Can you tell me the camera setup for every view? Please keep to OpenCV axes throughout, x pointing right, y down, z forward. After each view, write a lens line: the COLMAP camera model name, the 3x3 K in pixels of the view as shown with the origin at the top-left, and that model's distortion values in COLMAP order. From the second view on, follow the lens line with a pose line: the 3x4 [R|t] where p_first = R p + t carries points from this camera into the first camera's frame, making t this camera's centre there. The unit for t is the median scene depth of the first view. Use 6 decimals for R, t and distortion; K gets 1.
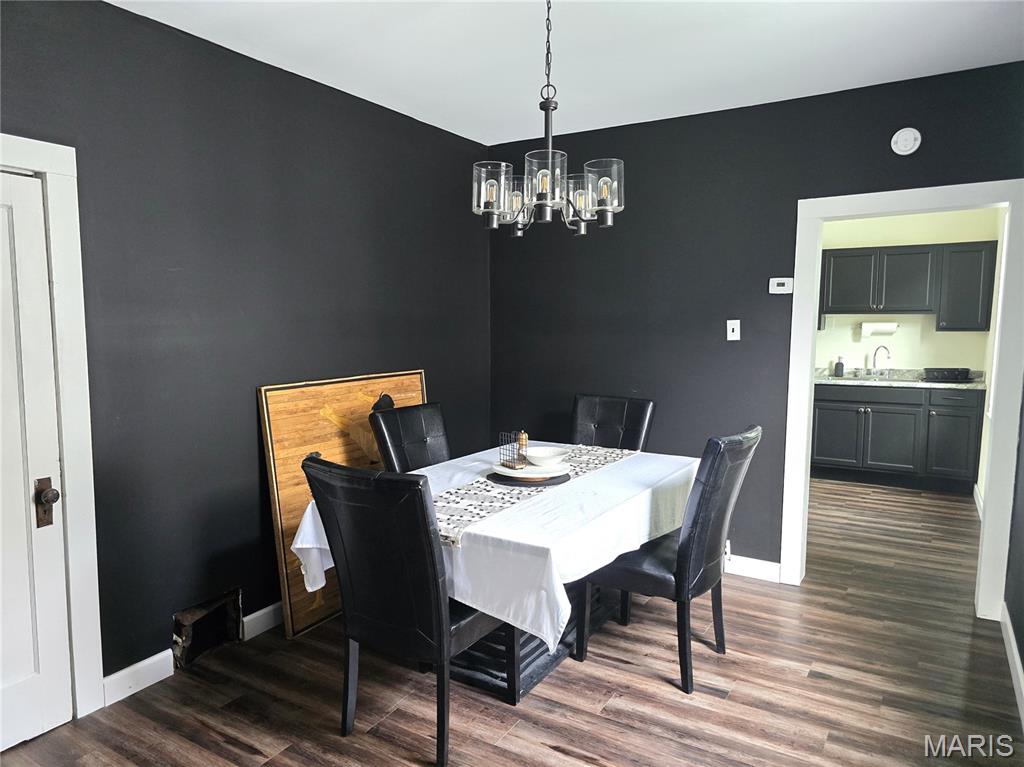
lens RADIAL K [[685.8, 0, 509.6], [0, 685.8, 383.2], [0, 0, 1]] dist [-0.005844, -0.001575]
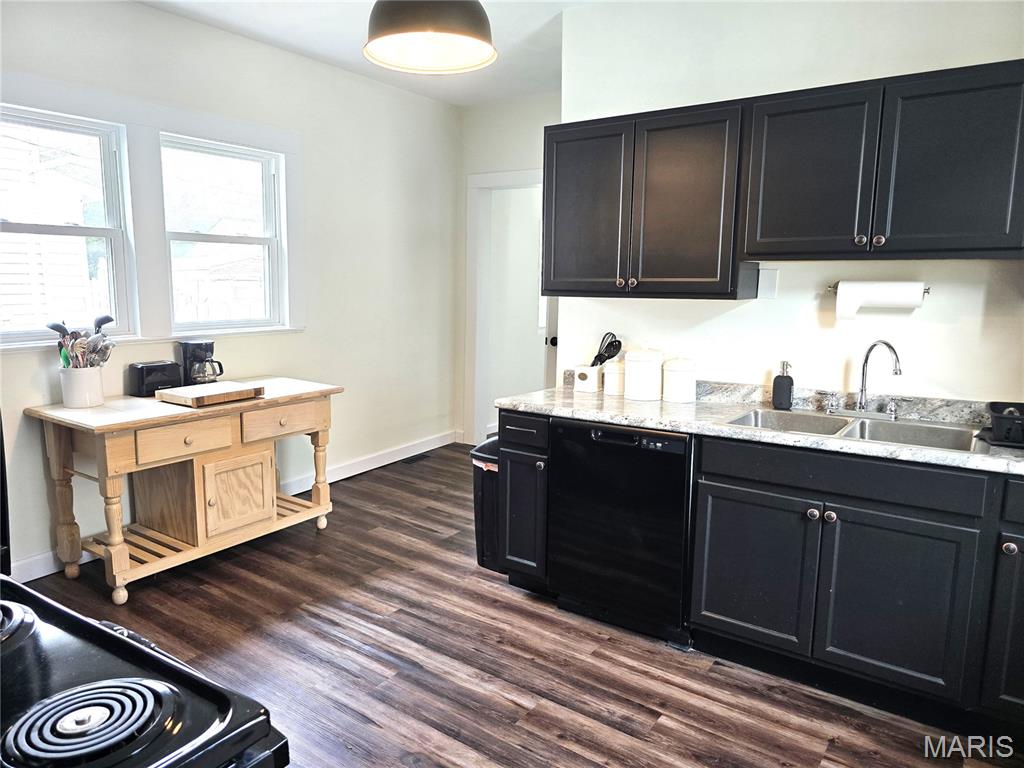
lens RADIAL K [[685.8, 0, 516.3], [0, 685.8, 382.7], [0, 0, 1]] dist [-0.005844, -0.001575]
pose [[0.998654, 0.011249, -0.050628, 0.346861], [-0.008124, 0.998074, 0.061504, -0.052264], [0.051222, -0.061010, 0.996822, 0.582339]]
